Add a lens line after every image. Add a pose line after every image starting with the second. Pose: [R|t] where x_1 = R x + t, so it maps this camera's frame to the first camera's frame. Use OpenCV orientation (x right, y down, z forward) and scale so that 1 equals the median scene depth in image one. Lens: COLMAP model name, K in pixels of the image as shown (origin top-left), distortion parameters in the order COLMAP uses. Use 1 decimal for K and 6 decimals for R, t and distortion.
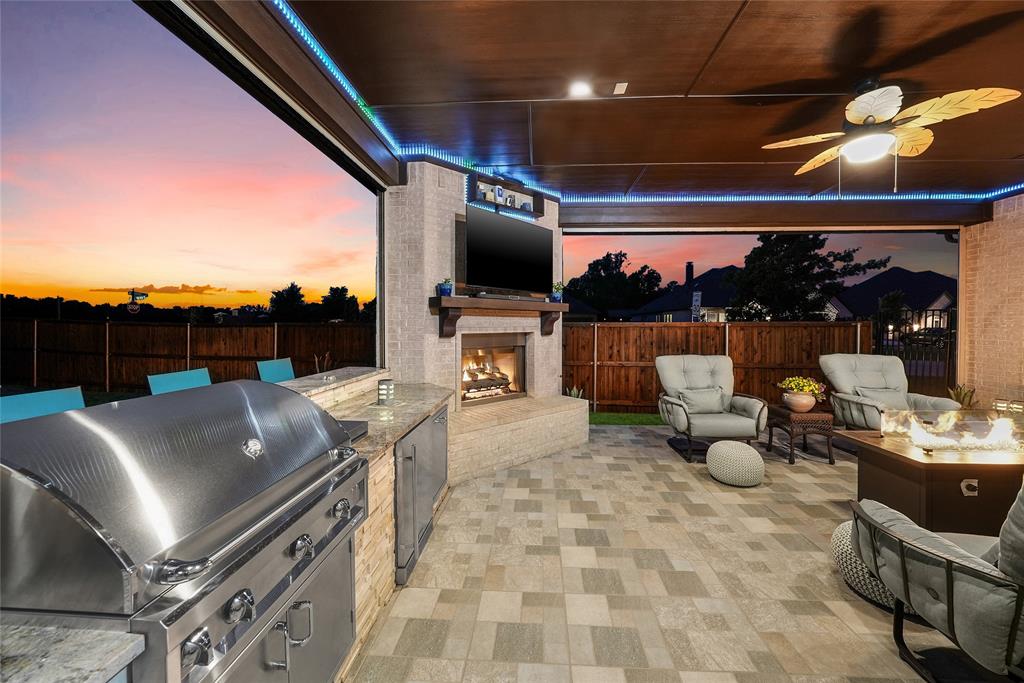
lens RADIAL K [[381.6, 0, 521.9], [0, 381.6, 326.6], [0, 0, 1]] dist [-0.000160, 0.000025]
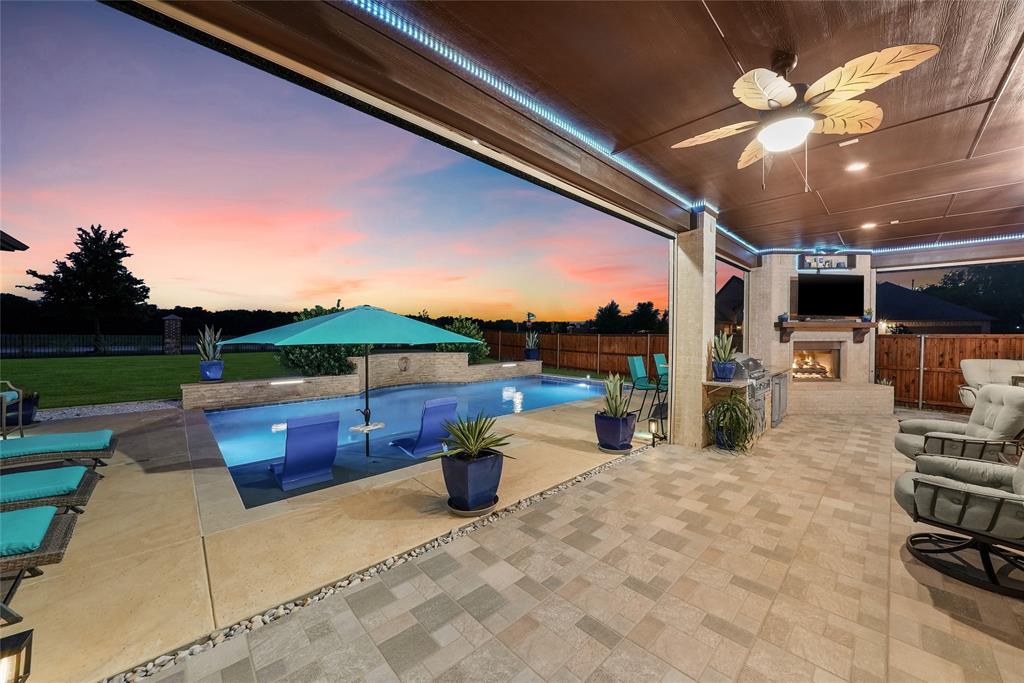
lens RADIAL K [[359.2, 0, 522.1], [0, 359.2, 340.5], [0, 0, 1]] dist [-0.015535, -0.000085]
pose [[0.725422, 0.013583, -0.688170, 0.064543], [-0.004910, 0.999882, 0.014559, -0.001380], [0.688287, -0.007182, 0.725403, -0.983666]]
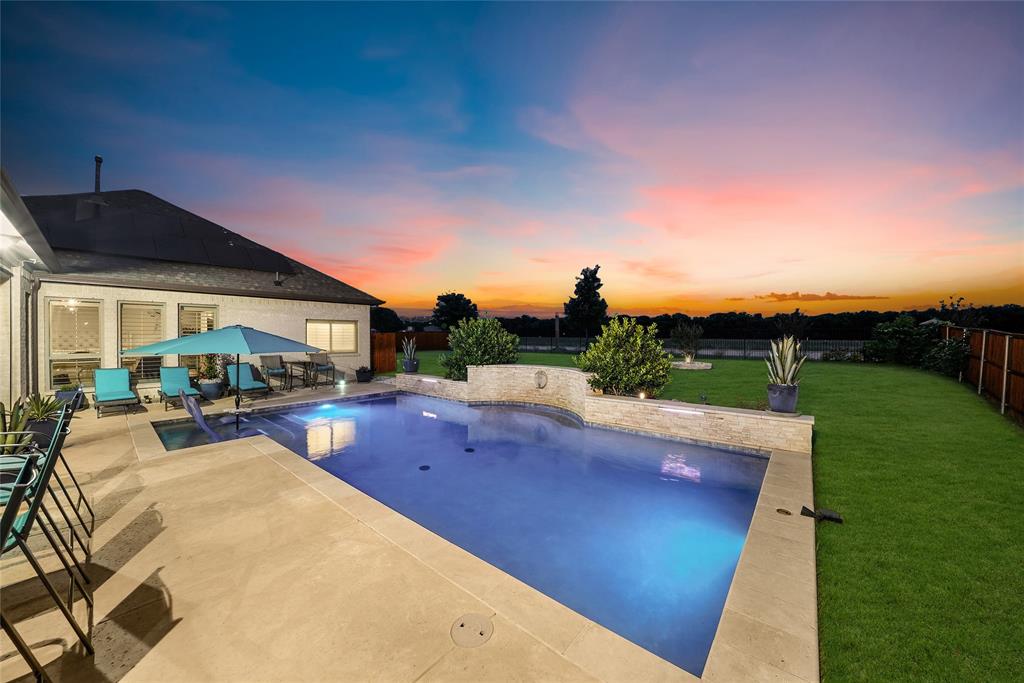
lens RADIAL K [[359.2, 0, 513.3], [0, 359.2, 341.0], [0, 0, 1]] dist [-0.015535, -0.000085]
pose [[-0.622947, 0.003739, -0.782255, -0.550900], [-0.001370, 0.999982, 0.005871, -0.024230], [0.782263, 0.004729, -0.622930, 1.305669]]
